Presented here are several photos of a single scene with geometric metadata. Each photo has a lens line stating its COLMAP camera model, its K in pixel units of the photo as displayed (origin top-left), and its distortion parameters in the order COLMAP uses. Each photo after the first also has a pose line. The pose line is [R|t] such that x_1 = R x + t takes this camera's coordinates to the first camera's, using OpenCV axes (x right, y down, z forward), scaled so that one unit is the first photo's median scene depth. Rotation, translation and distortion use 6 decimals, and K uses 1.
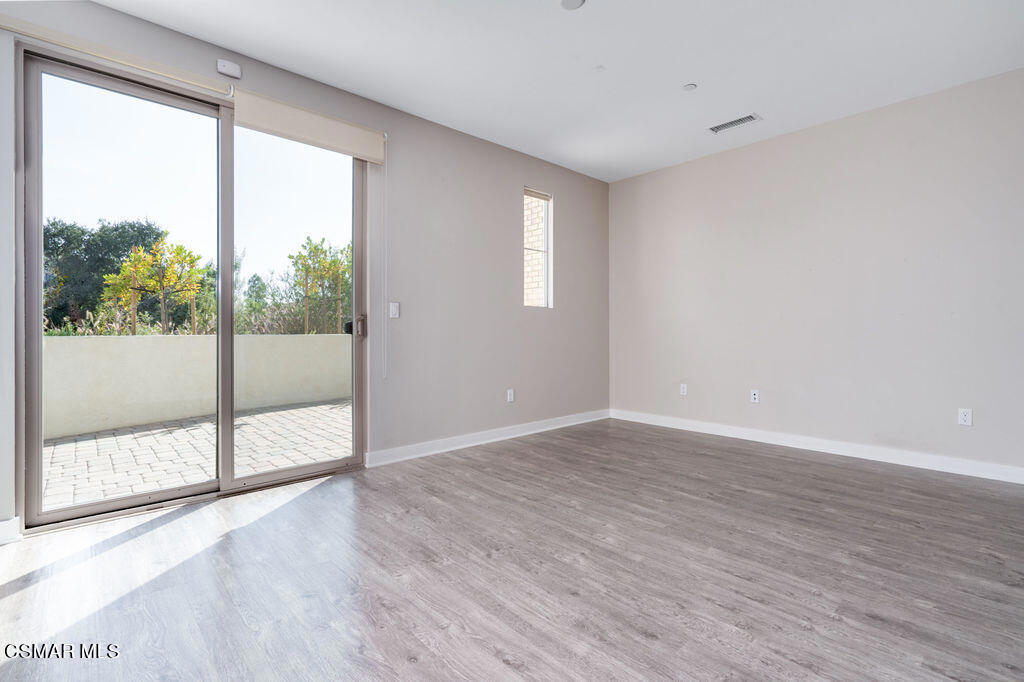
lens RADIAL K [[474.3, 0, 513.8], [0, 474.3, 337.2], [0, 0, 1]] dist [0.003522, 0.000789]
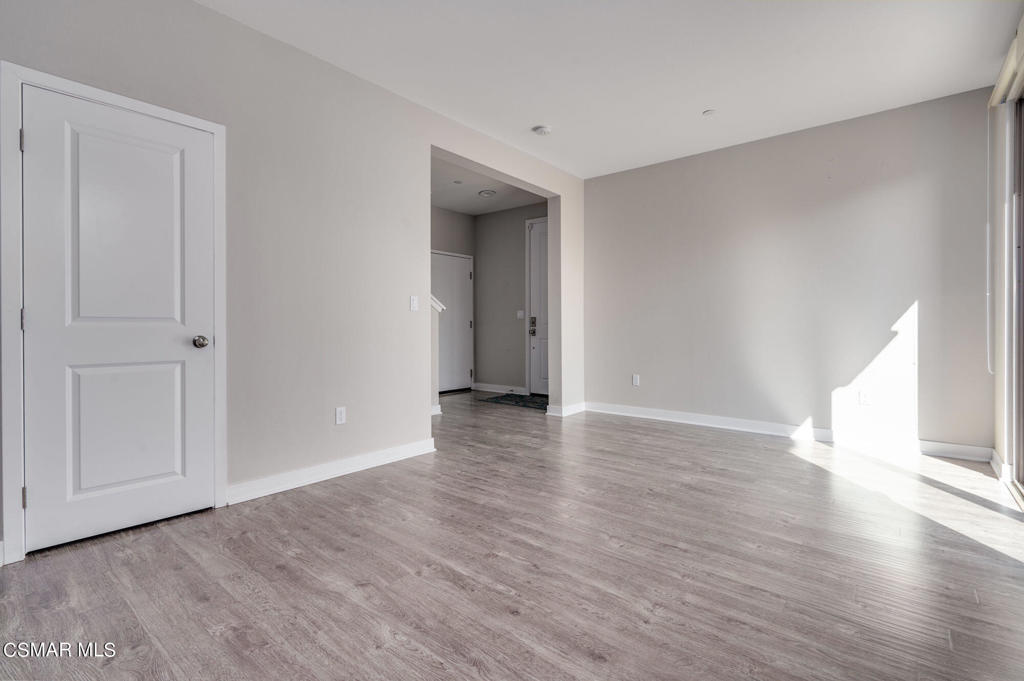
lens RADIAL K [[474.3, 0, 506.5], [0, 474.3, 334.6], [0, 0, 1]] dist [0.003522, 0.000789]
pose [[-0.992773, 0.005279, -0.119891, 0.428995], [0.001904, 0.999599, 0.028248, -0.016923], [0.119992, 0.027816, -0.992385, 1.901159]]
